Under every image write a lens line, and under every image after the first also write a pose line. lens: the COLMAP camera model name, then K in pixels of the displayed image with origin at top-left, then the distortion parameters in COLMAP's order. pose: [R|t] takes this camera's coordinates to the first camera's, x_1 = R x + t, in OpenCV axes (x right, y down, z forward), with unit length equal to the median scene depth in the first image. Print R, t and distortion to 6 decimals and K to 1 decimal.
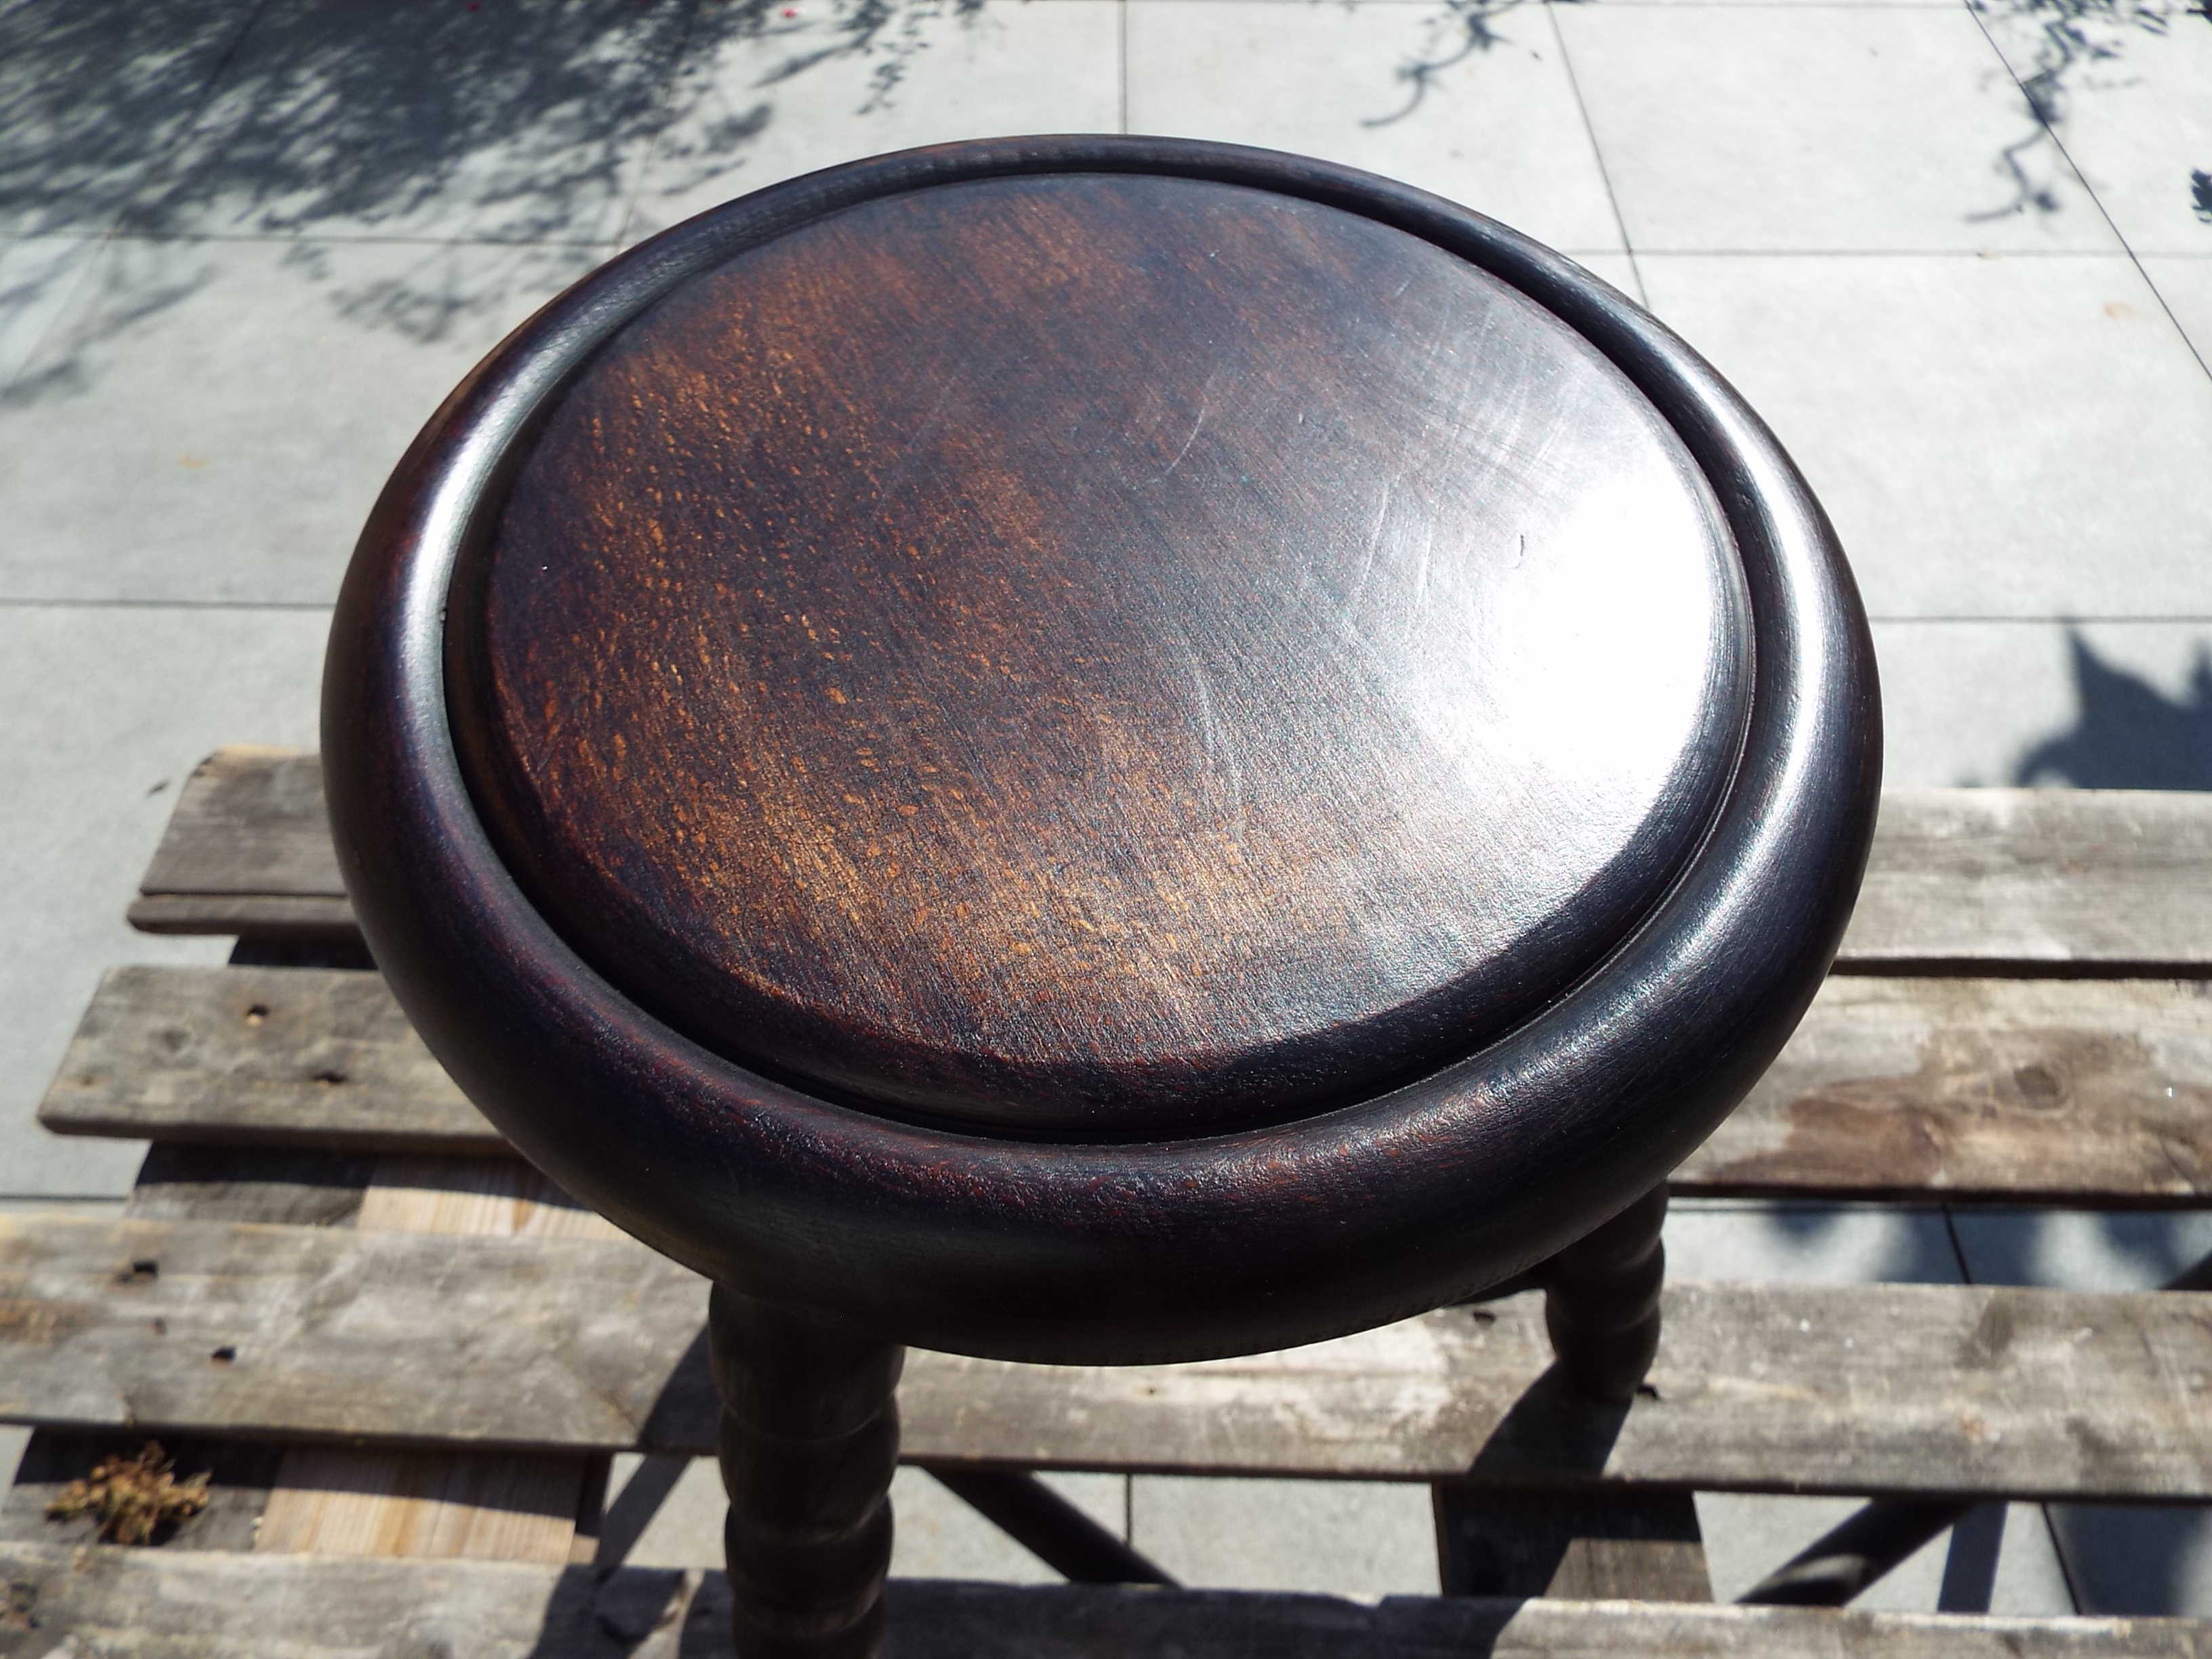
lens RADIAL K [[1544.0, 0, 1106.0], [0, 1544.0, 818.5], [0, 0, 1]] dist [-0.000492, 0.012163]
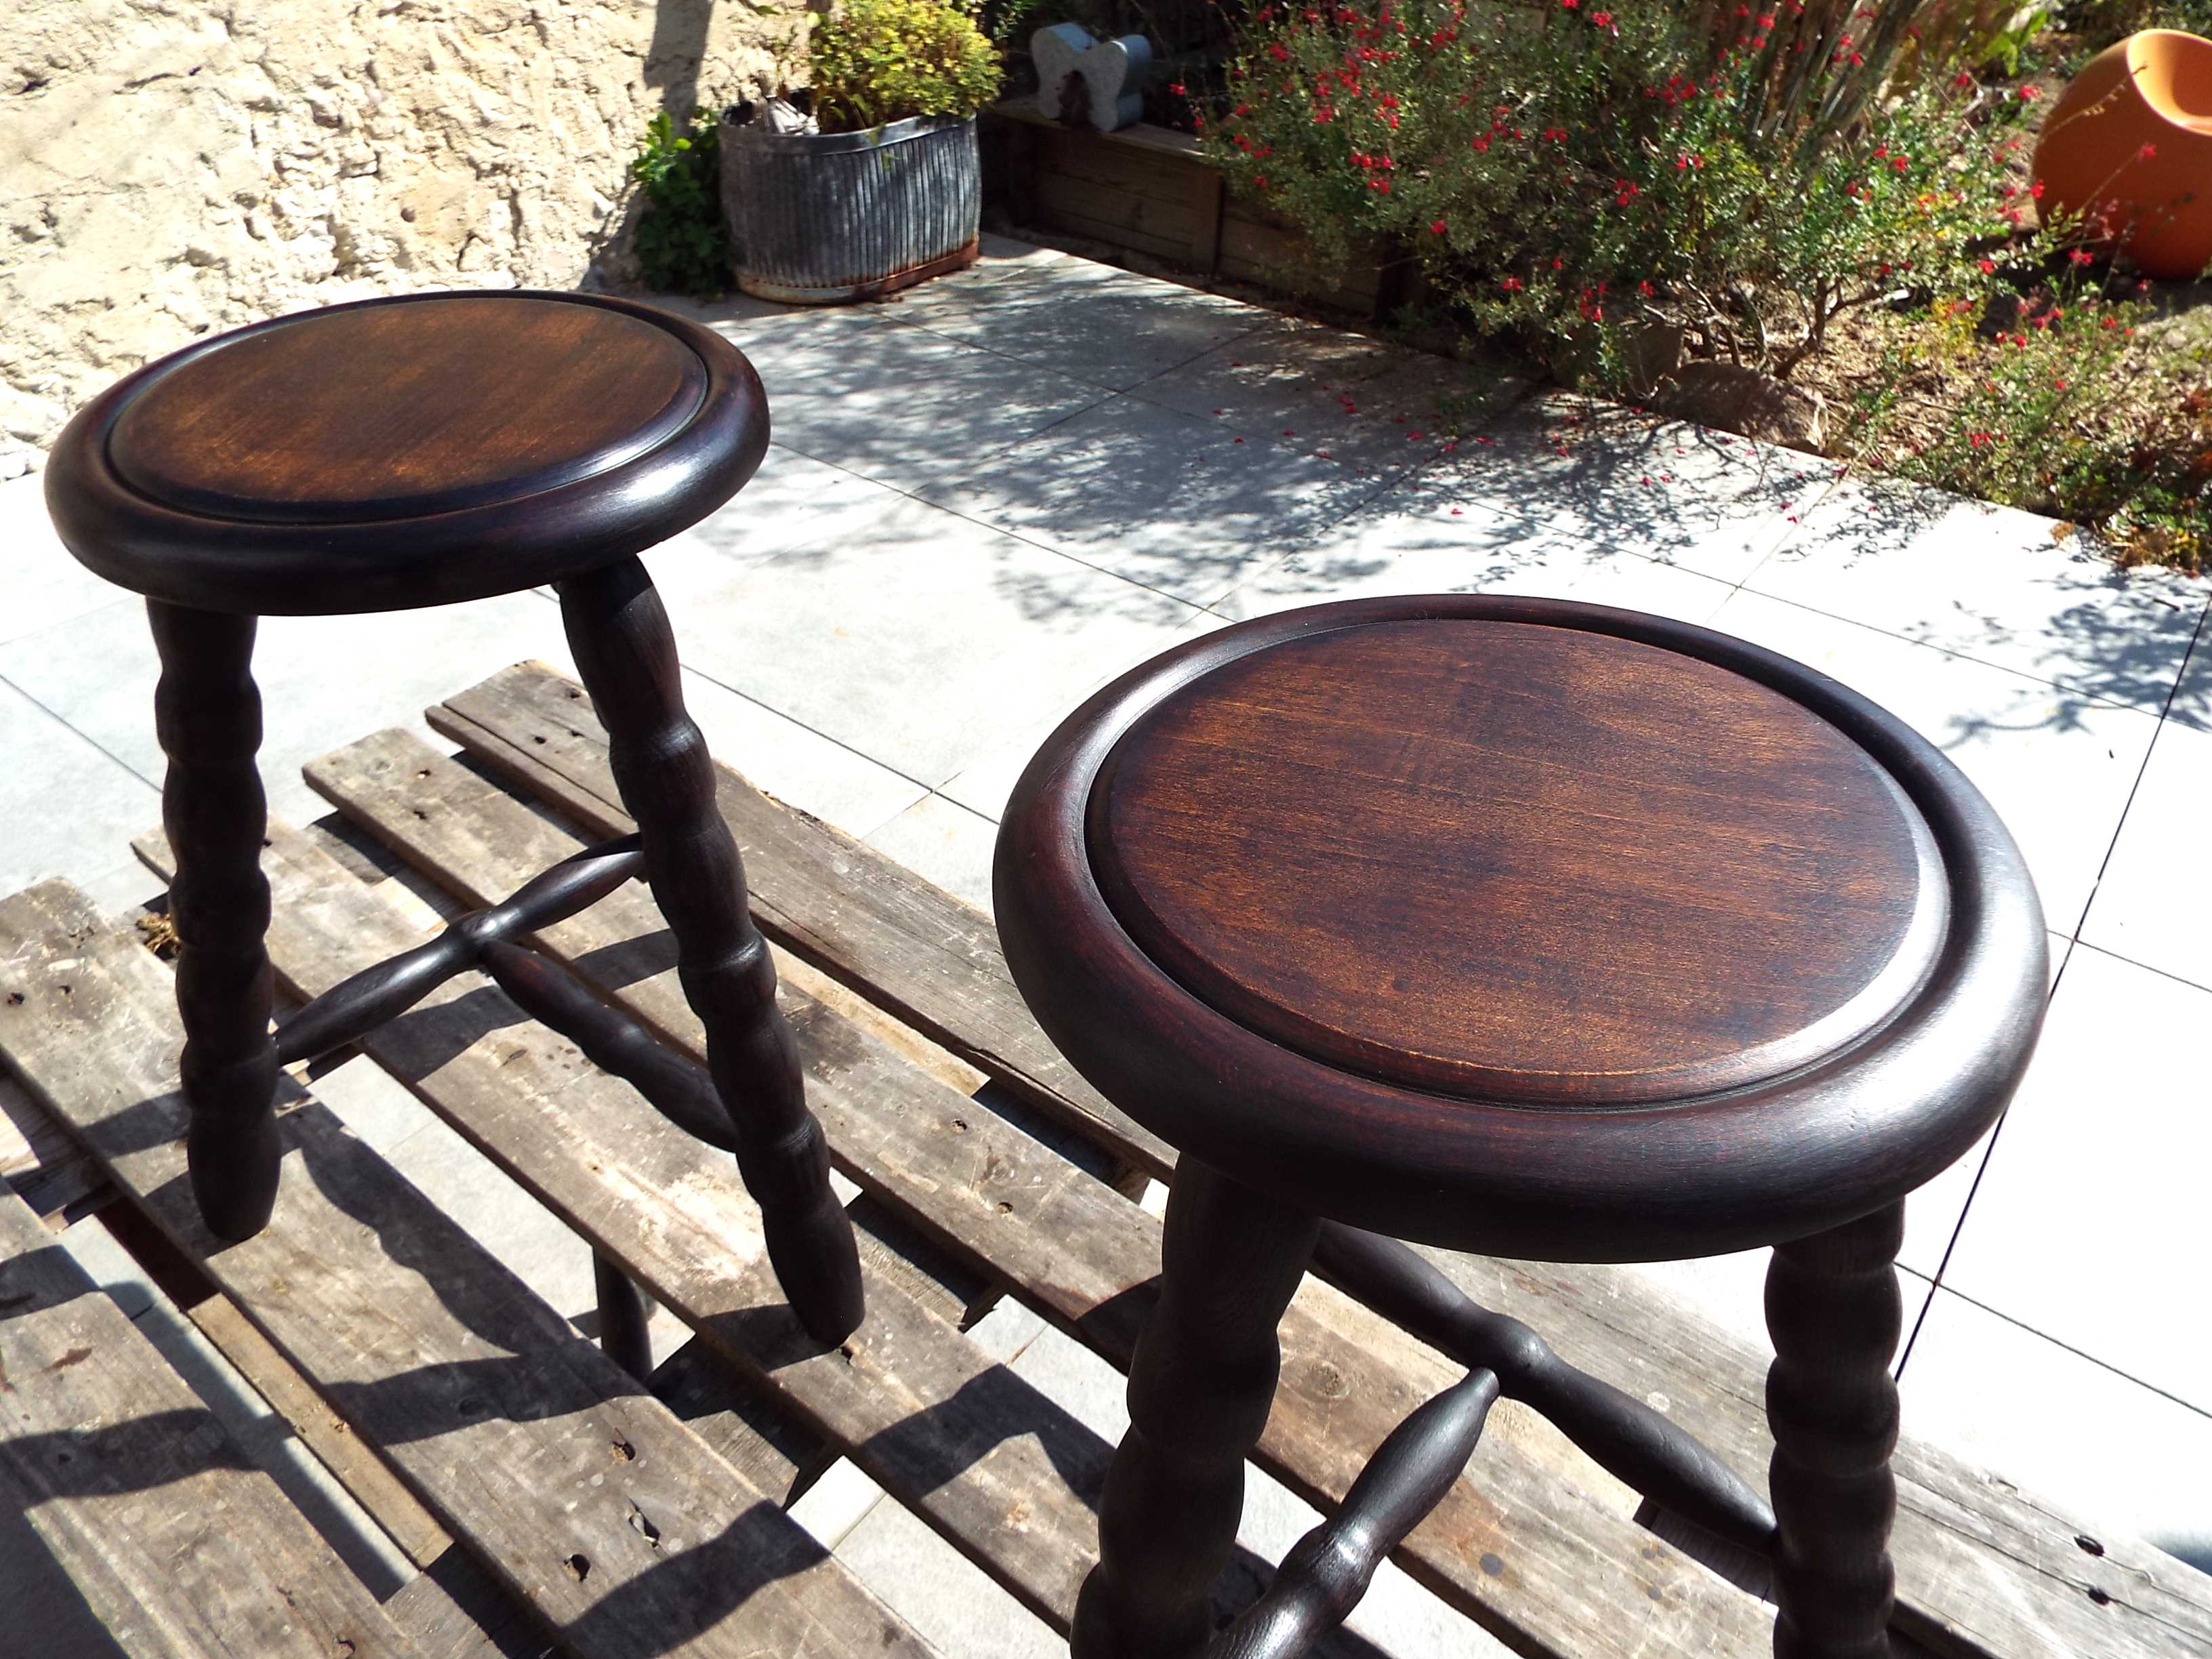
lens RADIAL K [[1544.0, 0, 1100.0], [0, 1544.0, 833.0], [0, 0, 1]] dist [-0.000492, 0.012163]
pose [[0.802378, 0.376927, -0.462726, 0.249606], [-0.495350, 0.853060, -0.164064, 0.029082], [0.332893, 0.360852, 0.871187, -0.051610]]
